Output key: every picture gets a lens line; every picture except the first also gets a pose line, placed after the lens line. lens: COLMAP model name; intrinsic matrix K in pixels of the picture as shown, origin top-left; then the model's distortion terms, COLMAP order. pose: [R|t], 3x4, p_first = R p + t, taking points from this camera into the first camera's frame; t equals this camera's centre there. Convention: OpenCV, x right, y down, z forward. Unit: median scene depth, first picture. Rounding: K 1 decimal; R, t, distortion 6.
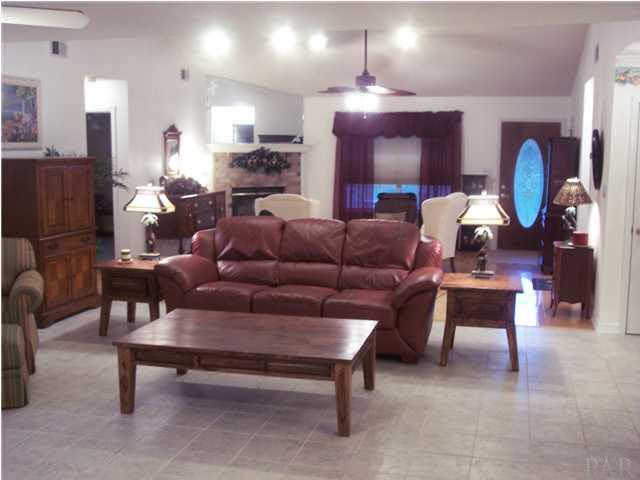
lens RADIAL K [[741.5, 0, 320.0], [0, 741.5, 240.0], [0, 0, 1]] dist [-0.109106, 0.026570]
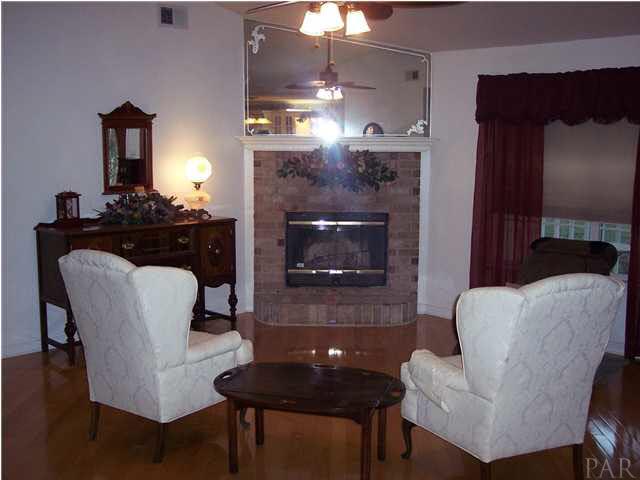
lens RADIAL K [[664.2, 0, 320.0], [0, 664.2, 240.0], [0, 0, 1]] dist [-0.113250, 0.000808]
pose [[0.868546, 0.067401, -0.491005, 0.159993], [-0.062354, 0.997698, 0.026657, -0.062897], [0.491671, 0.007463, 0.870749, 0.546212]]
